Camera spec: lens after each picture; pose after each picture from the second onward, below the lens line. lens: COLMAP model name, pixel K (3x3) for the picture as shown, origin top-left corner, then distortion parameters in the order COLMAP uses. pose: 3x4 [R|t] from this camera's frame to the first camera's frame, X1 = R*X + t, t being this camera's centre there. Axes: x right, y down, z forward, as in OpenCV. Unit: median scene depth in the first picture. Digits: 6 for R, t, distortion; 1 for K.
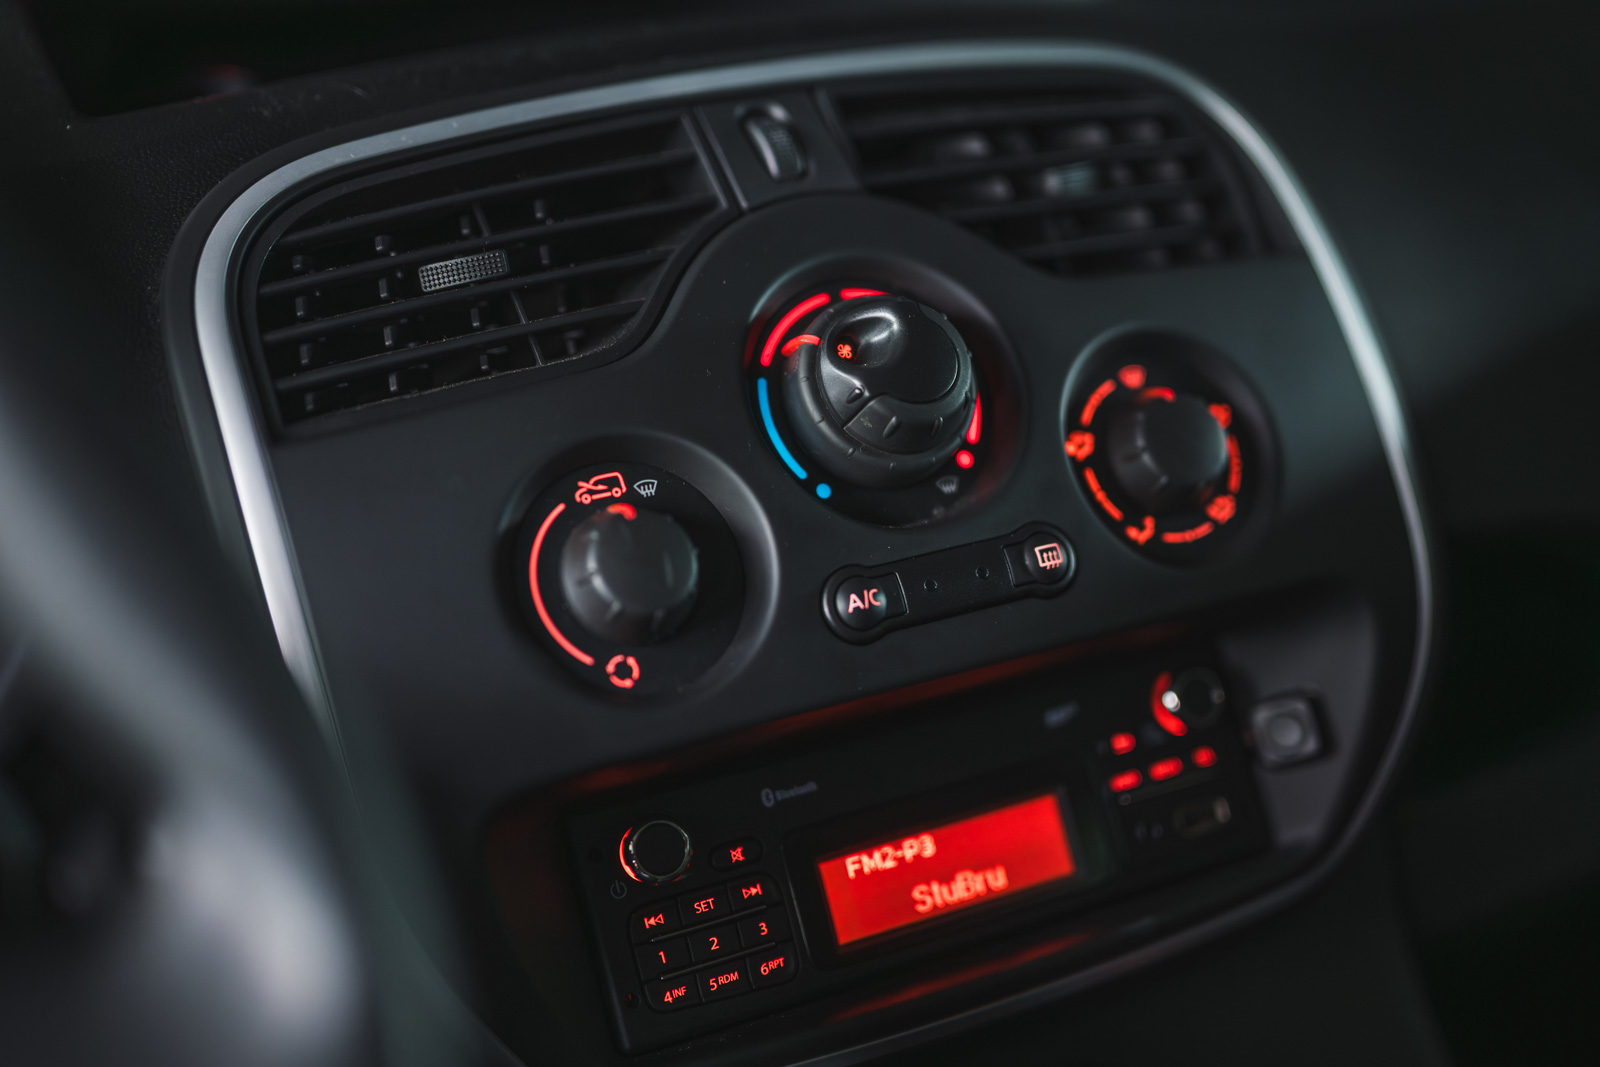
lens RADIAL K [[2417.3, 0, 797.8], [0, 2417.3, 533.0], [0, 0, 1]] dist [0.008759, 0.000000]
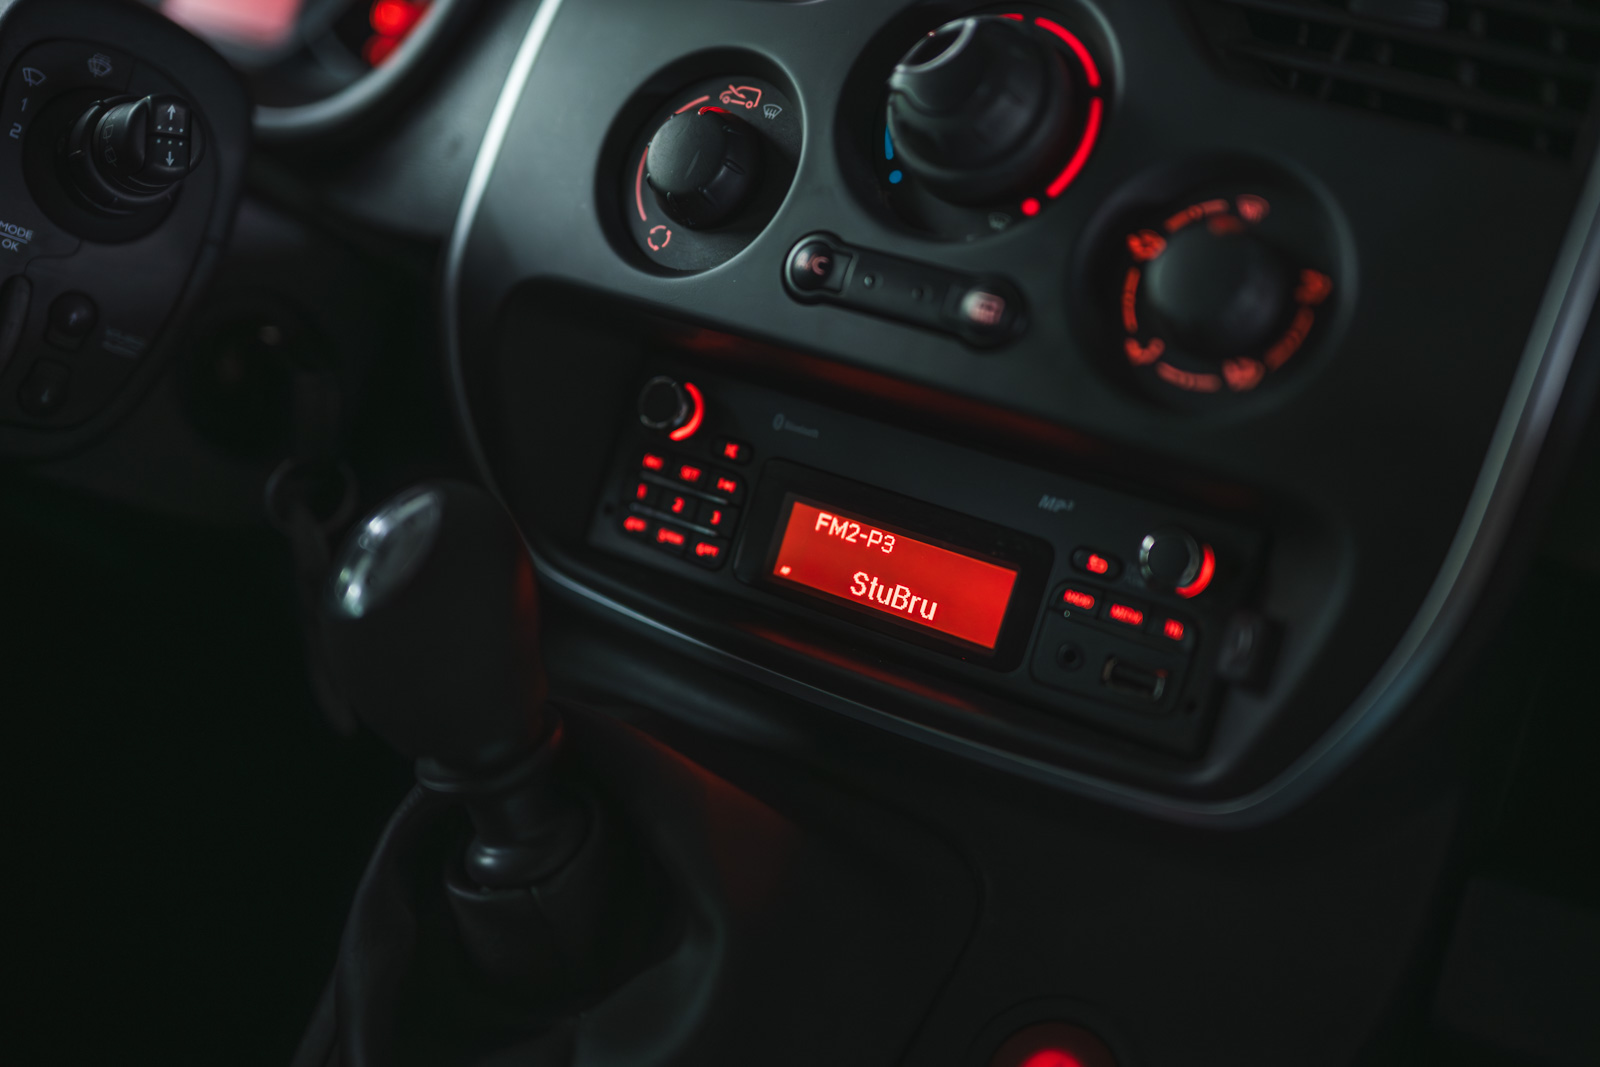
lens RADIAL K [[2417.3, 0, 791.8], [0, 2417.3, 524.4], [0, 0, 1]] dist [0.008759, 0.000000]
pose [[0.440125, 0.418440, -0.794479, 0.871867], [-0.369377, 0.890826, 0.264557, -0.141171], [0.818444, 0.177024, 0.546637, 0.396587]]
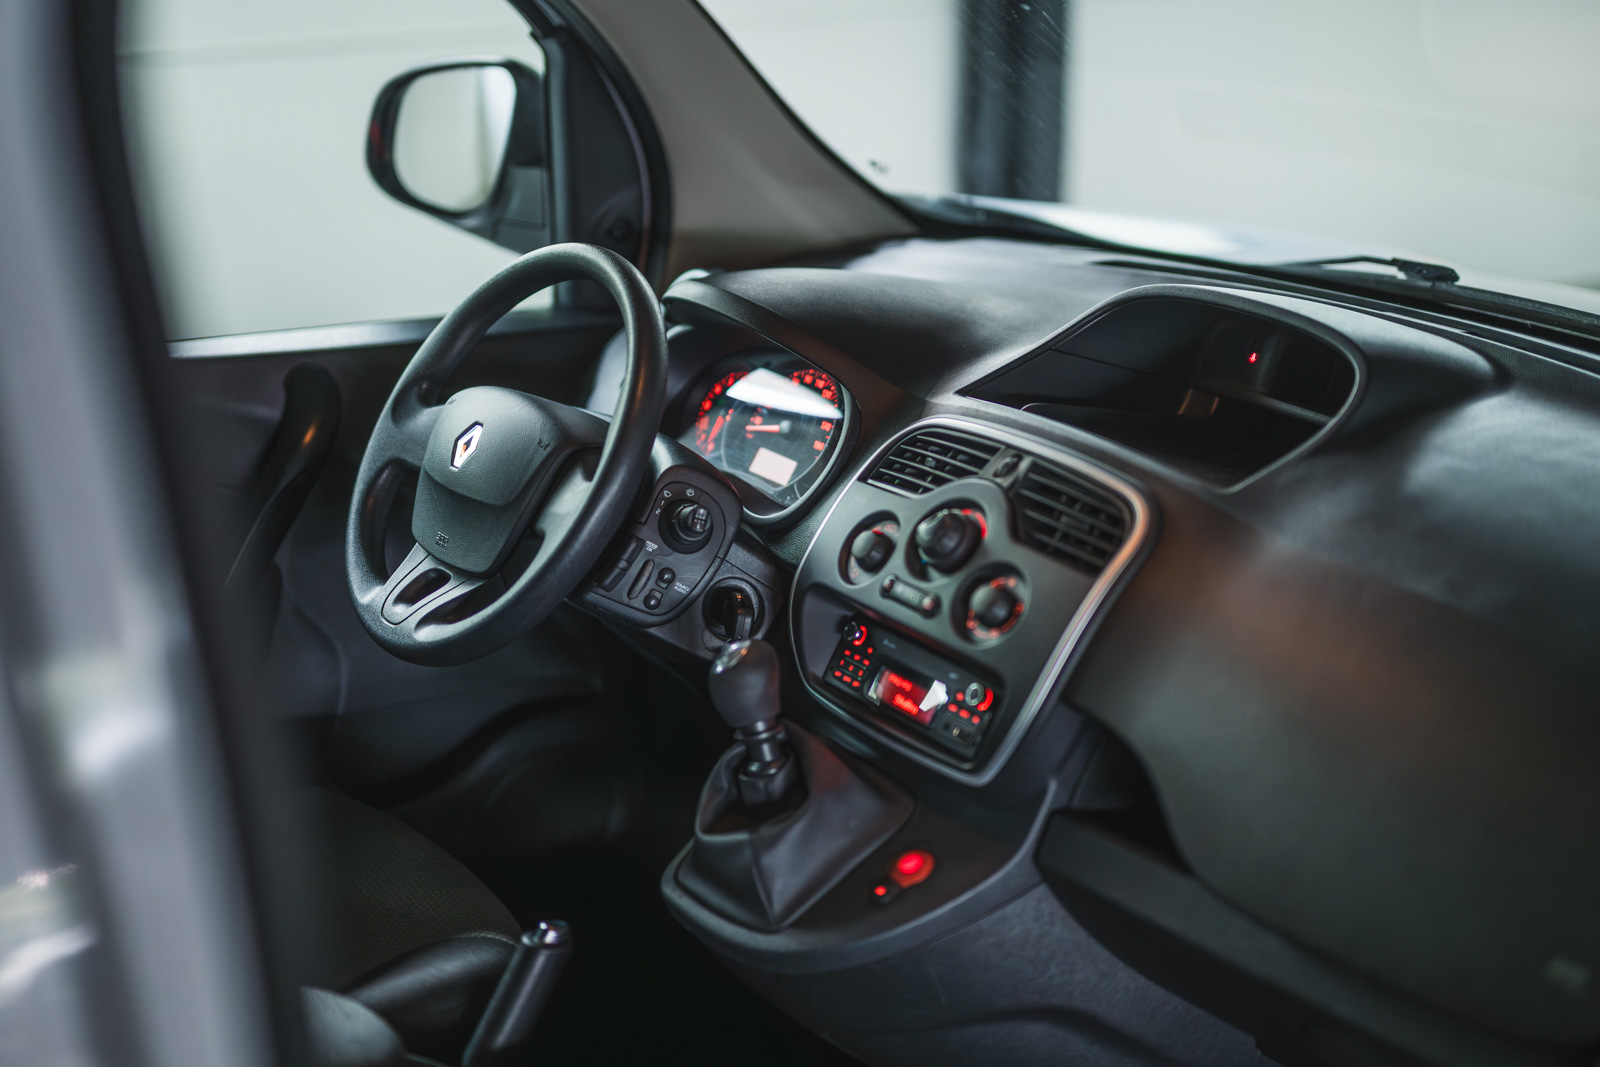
lens RADIAL K [[2417.3, 0, 802.7], [0, 2417.3, 531.7], [0, 0, 1]] dist [0.008759, 0.000000]
pose [[0.103682, 0.316096, -0.943045, 2.838581], [-0.416995, 0.874615, 0.247313, -0.733975], [0.902976, 0.367603, 0.222493, 0.144235]]
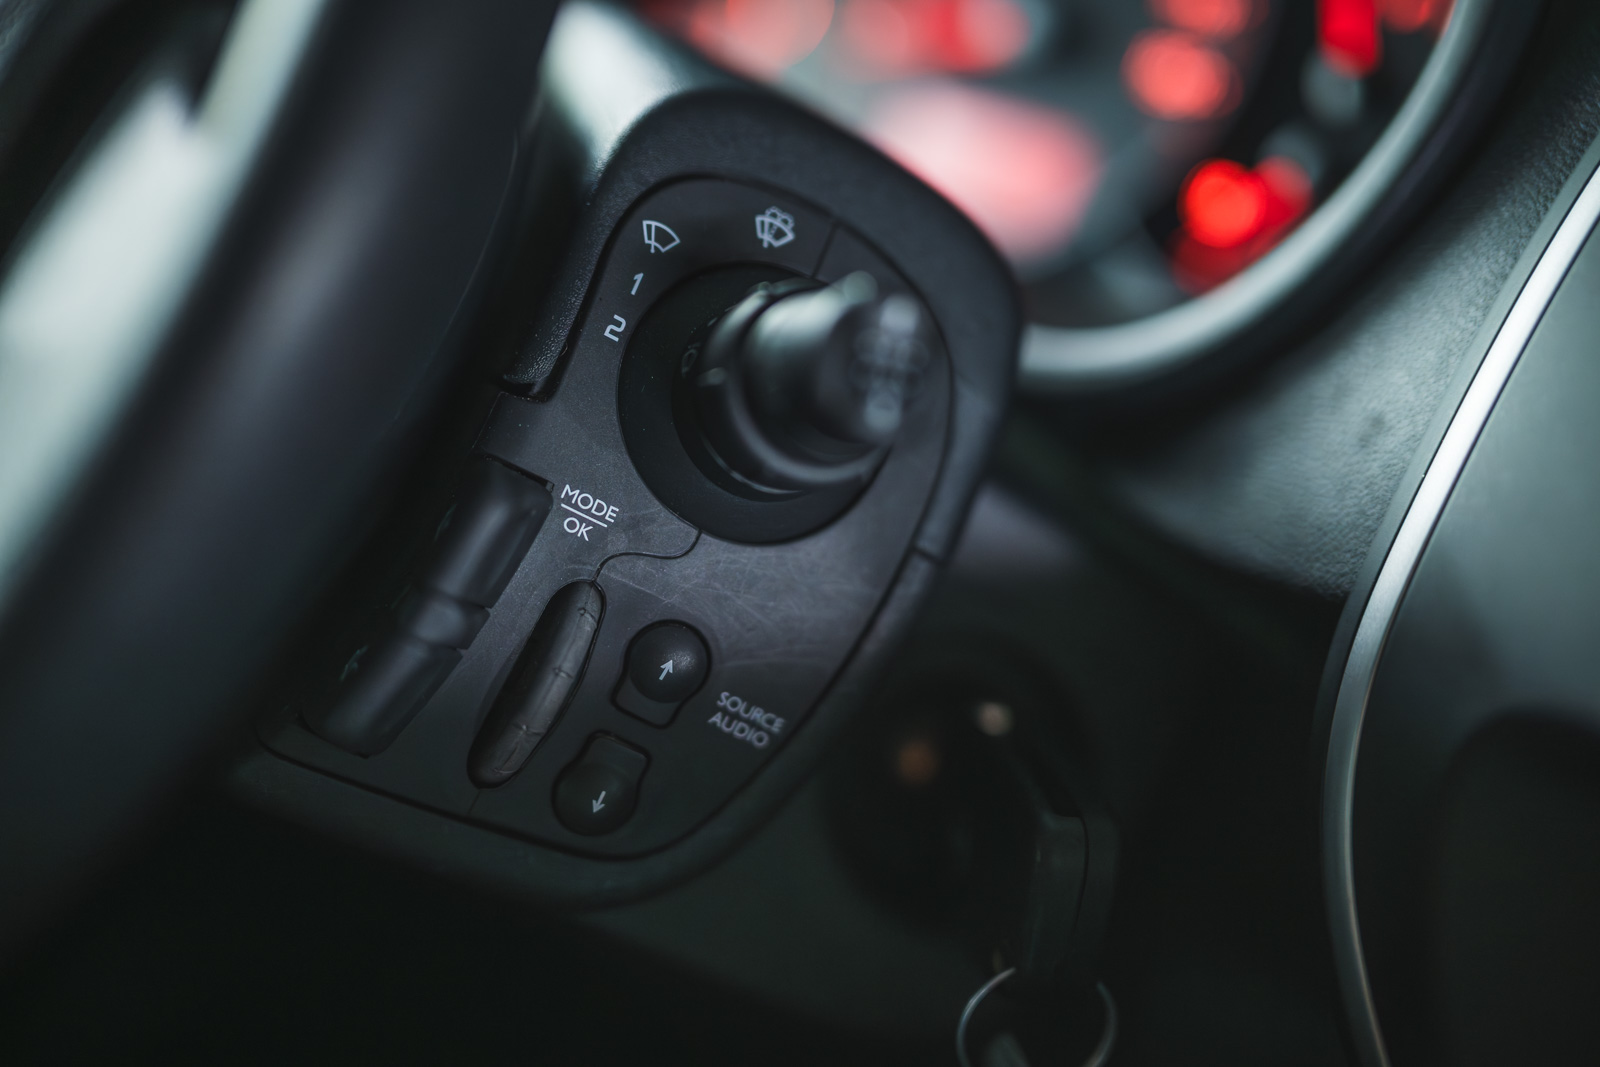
lens RADIAL K [[2417.3, 0, 800.2], [0, 2417.3, 539.3], [0, 0, 1]] dist [0.008759, 0.000000]
pose [[0.182442, 0.379334, -0.907095, 0.355889], [-0.415554, 0.865877, 0.278517, -0.023905], [0.891083, 0.326134, 0.315606, 0.542518]]
